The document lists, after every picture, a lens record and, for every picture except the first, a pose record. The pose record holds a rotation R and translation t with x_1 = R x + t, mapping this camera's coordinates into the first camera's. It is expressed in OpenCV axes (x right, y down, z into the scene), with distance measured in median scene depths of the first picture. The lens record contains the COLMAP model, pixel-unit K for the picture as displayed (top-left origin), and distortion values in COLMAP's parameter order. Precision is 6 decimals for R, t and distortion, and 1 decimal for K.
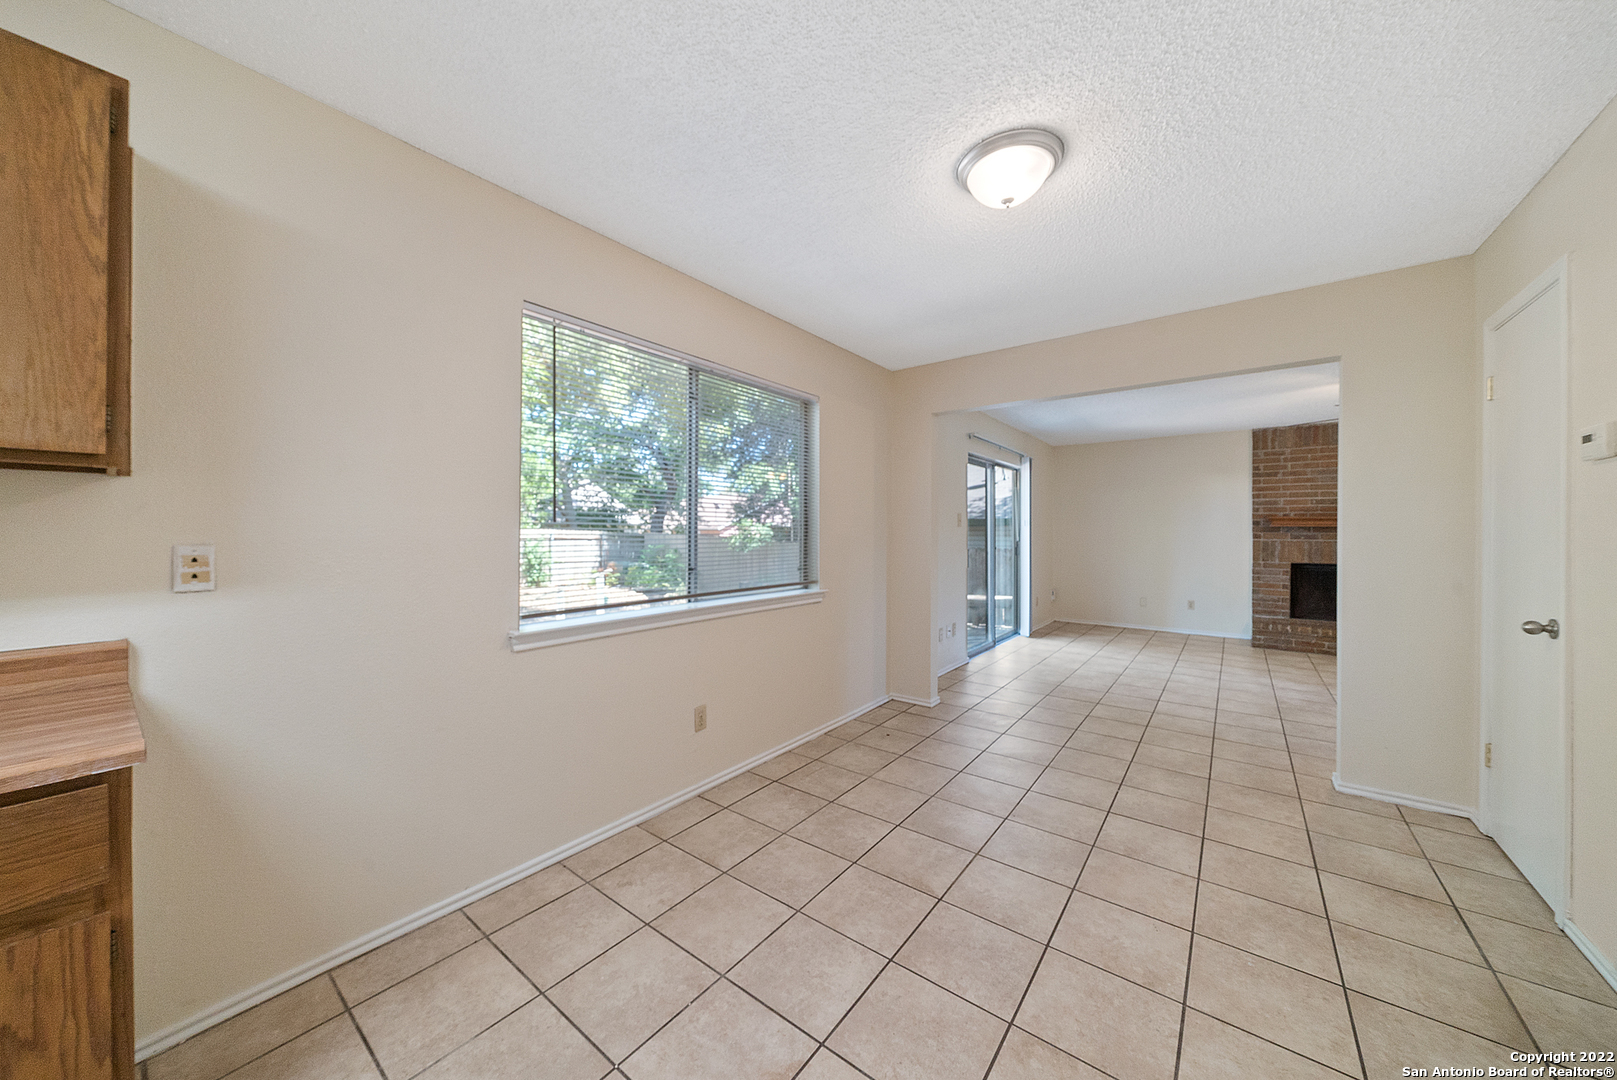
lens RADIAL K [[555.2, 0, 803.4], [0, 555.2, 530.1], [0, 0, 1]] dist [-0.000766, -0.000224]
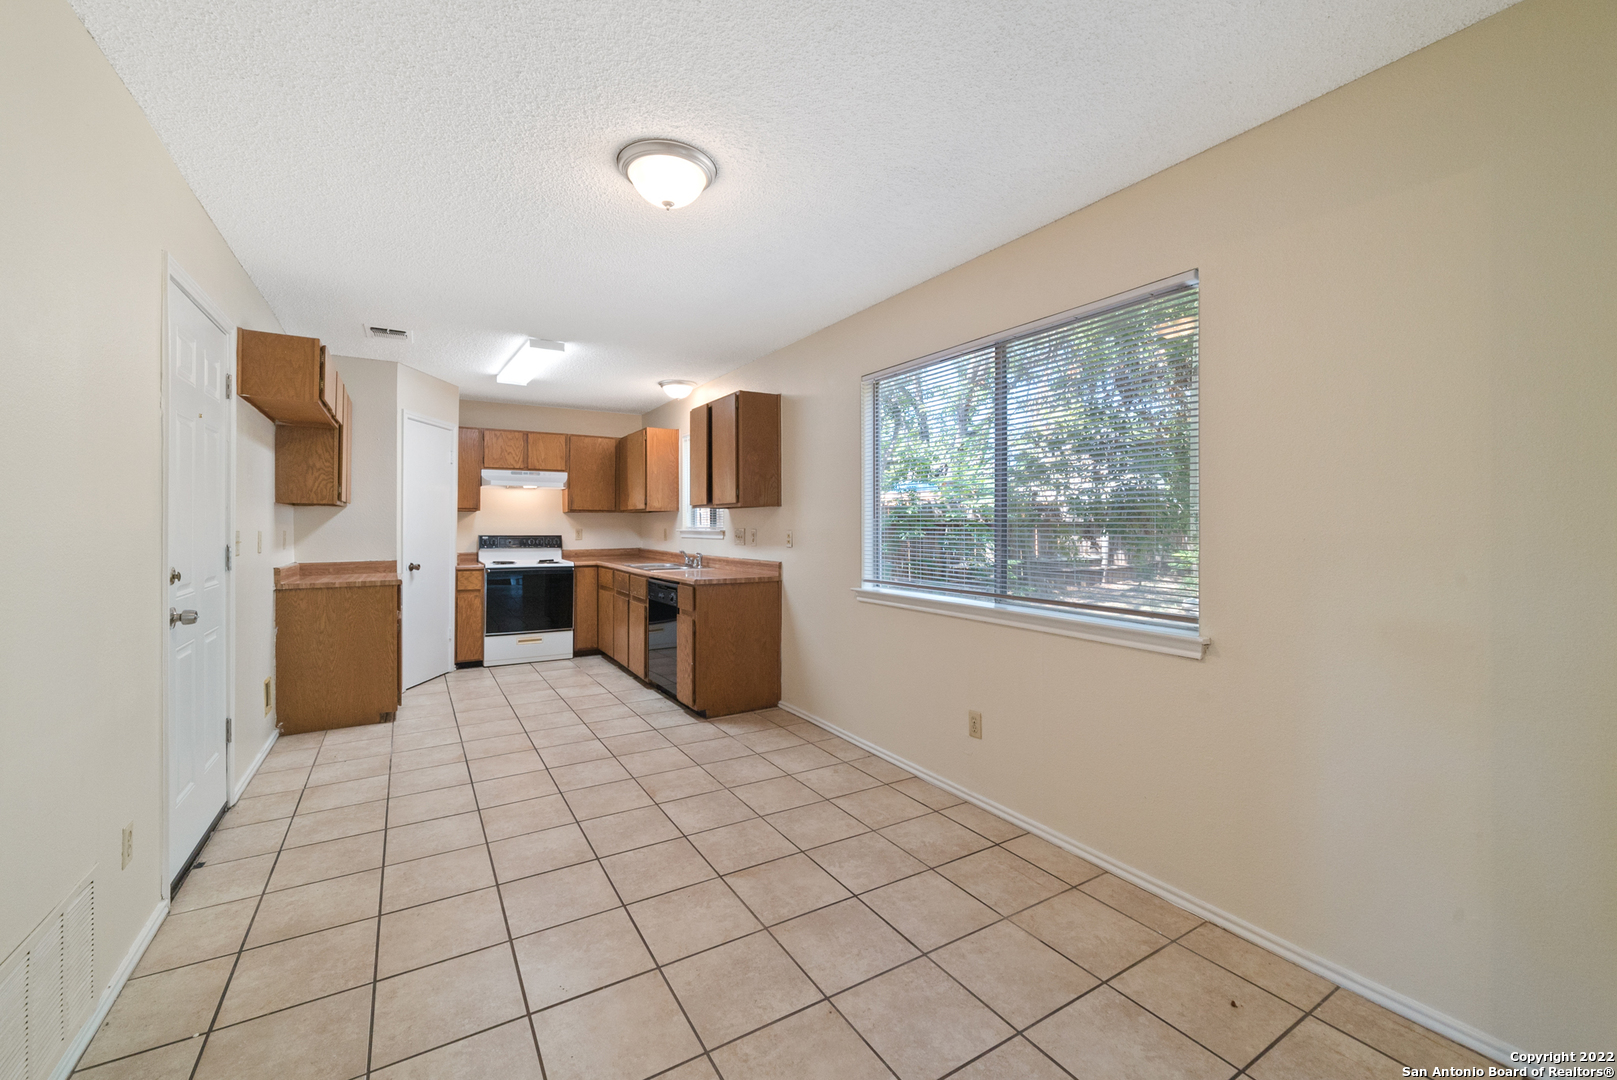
lens RADIAL K [[643.3, 0, 792.0], [0, 643.3, 524.1], [0, 0, 1]] dist [0.000429, -0.000019]
pose [[-0.360656, -0.002759, -0.932695, 0.877391], [0.001363, 0.999993, -0.003485, 0.004519], [0.932698, -0.002528, -0.360650, 1.032822]]
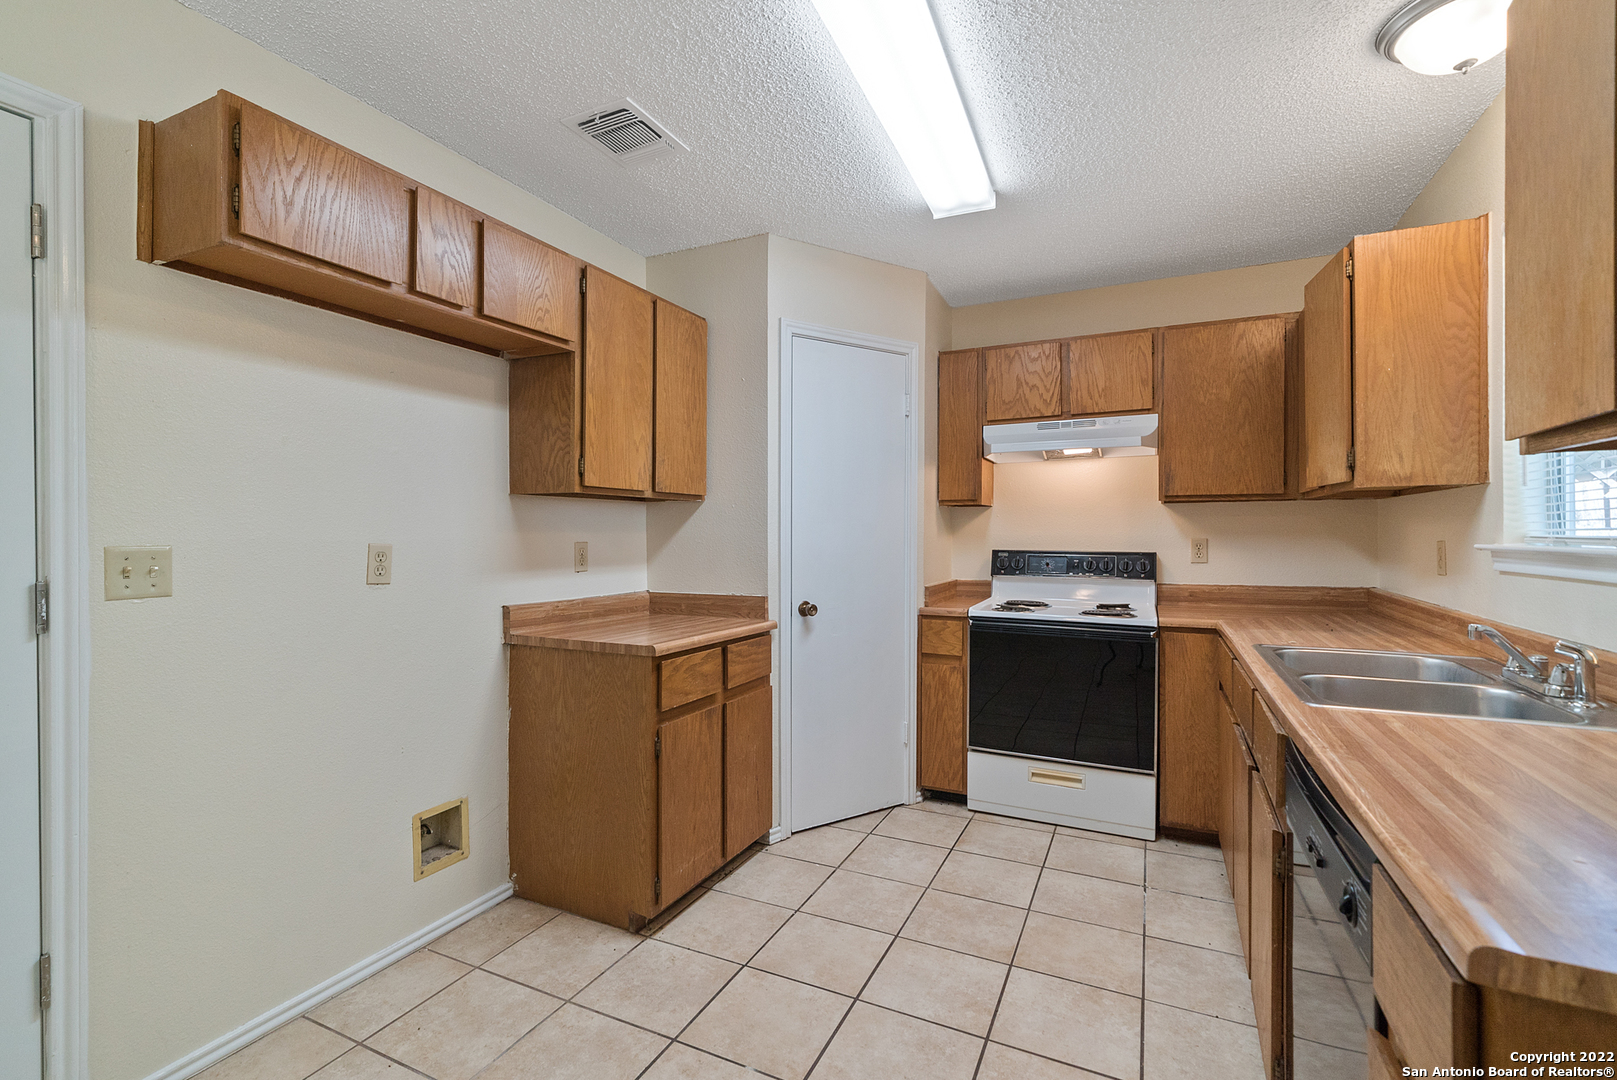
lens RADIAL K [[716.4, 0, 807.3], [0, 716.4, 531.7], [0, 0, 1]] dist [0.003271, 0.000277]
pose [[-0.977372, 0.001159, -0.211526, -0.142473], [0.001420, 0.999998, -0.001082, 0.001032], [0.211524, -0.001358, -0.977372, 0.482108]]
